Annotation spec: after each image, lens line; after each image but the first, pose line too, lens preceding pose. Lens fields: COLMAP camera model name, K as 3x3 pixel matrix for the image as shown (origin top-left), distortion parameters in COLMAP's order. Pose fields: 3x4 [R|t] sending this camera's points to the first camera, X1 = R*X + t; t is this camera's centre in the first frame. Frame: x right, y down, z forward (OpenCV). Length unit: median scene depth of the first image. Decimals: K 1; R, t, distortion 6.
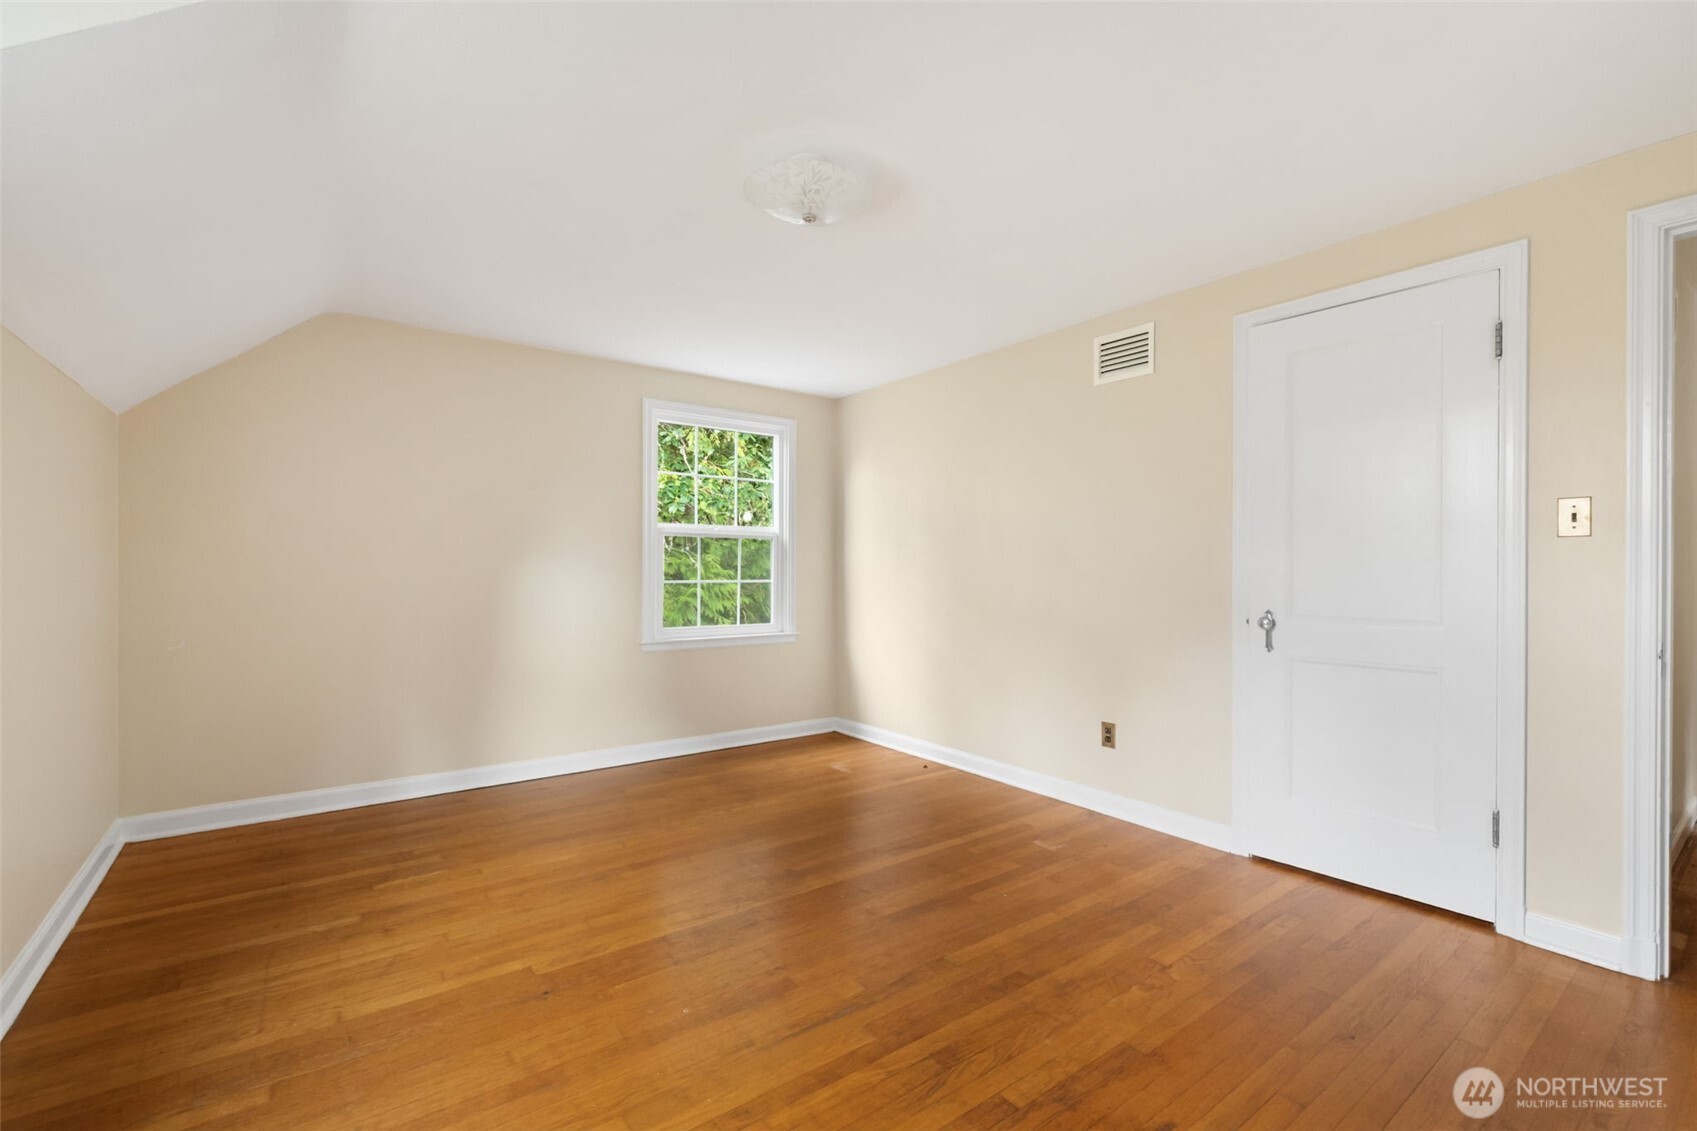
lens RADIAL K [[725.3, 0, 836.0], [0, 725.3, 562.5], [0, 0, 1]] dist [-0.003507, -0.000206]
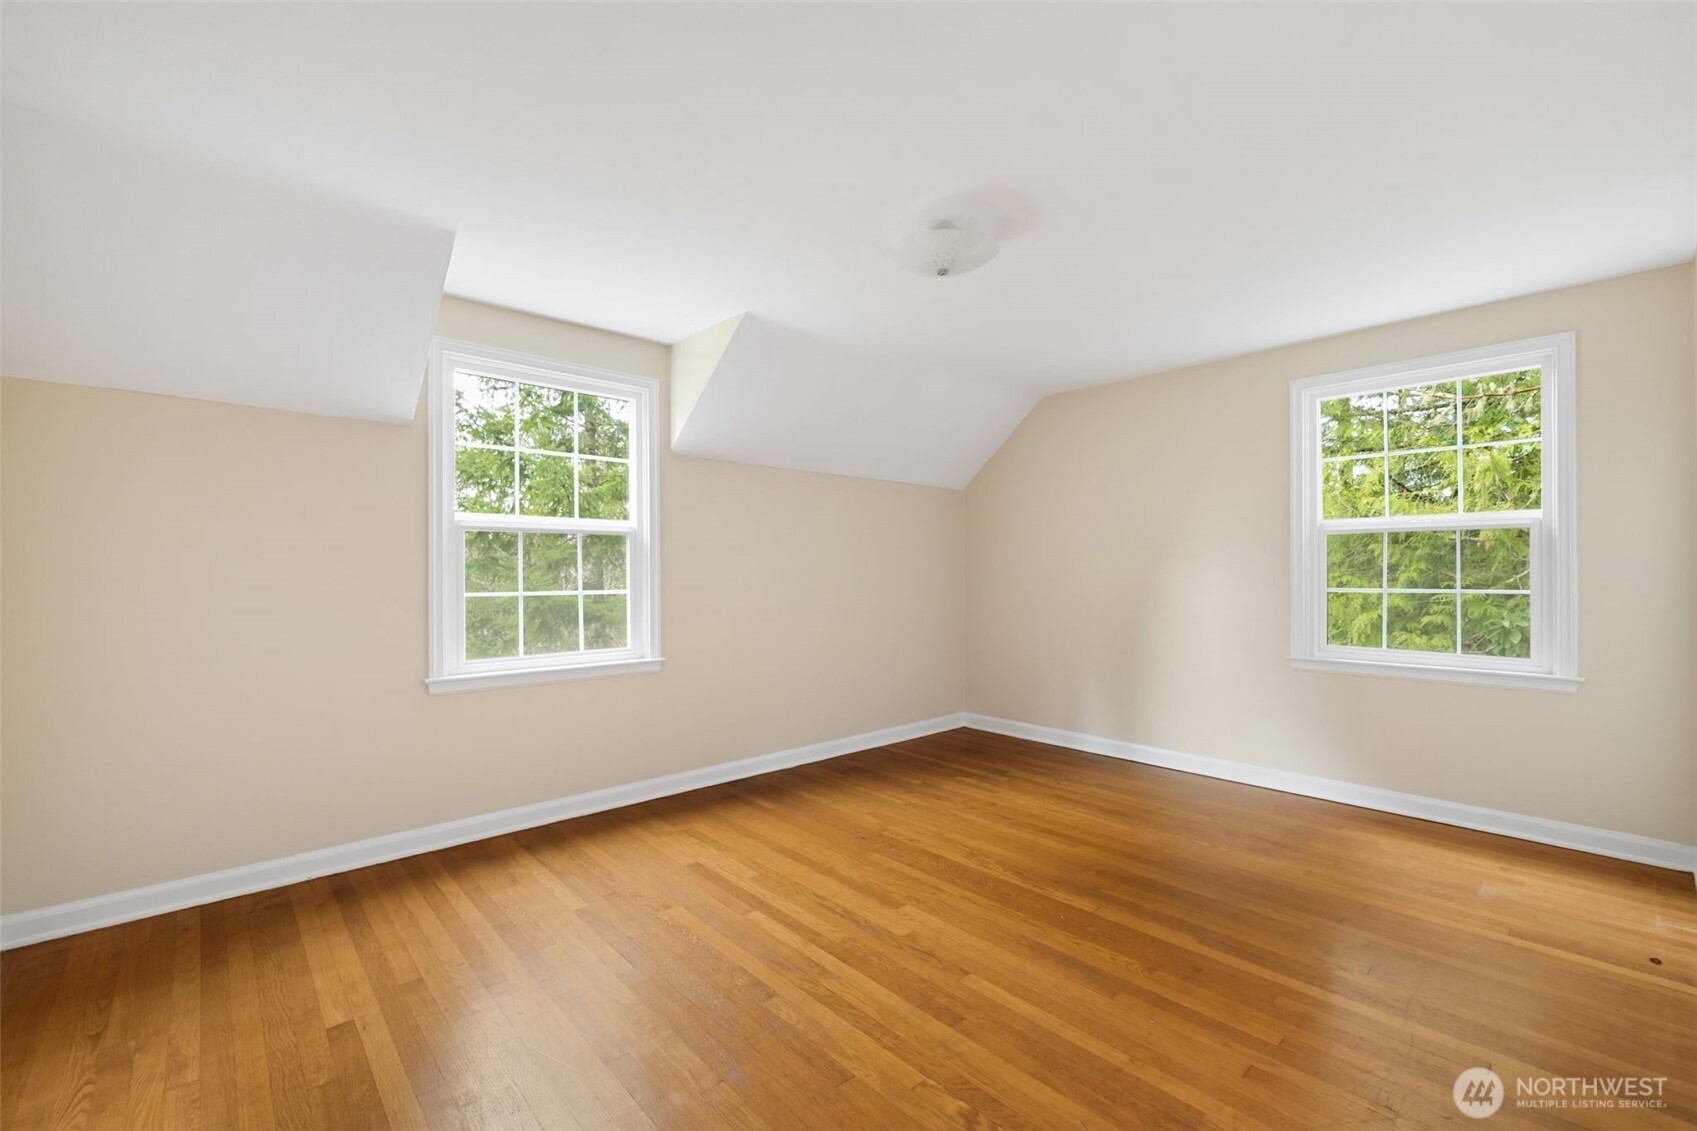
lens RADIAL K [[725.3, 0, 849.6], [0, 725.3, 563.7], [0, 0, 1]] dist [-0.003507, -0.000206]
pose [[0.098612, -0.015904, -0.994999, 0.644086], [0.010501, 0.999833, -0.014940, 0.003498], [0.995071, -0.008975, 0.098763, 0.432125]]
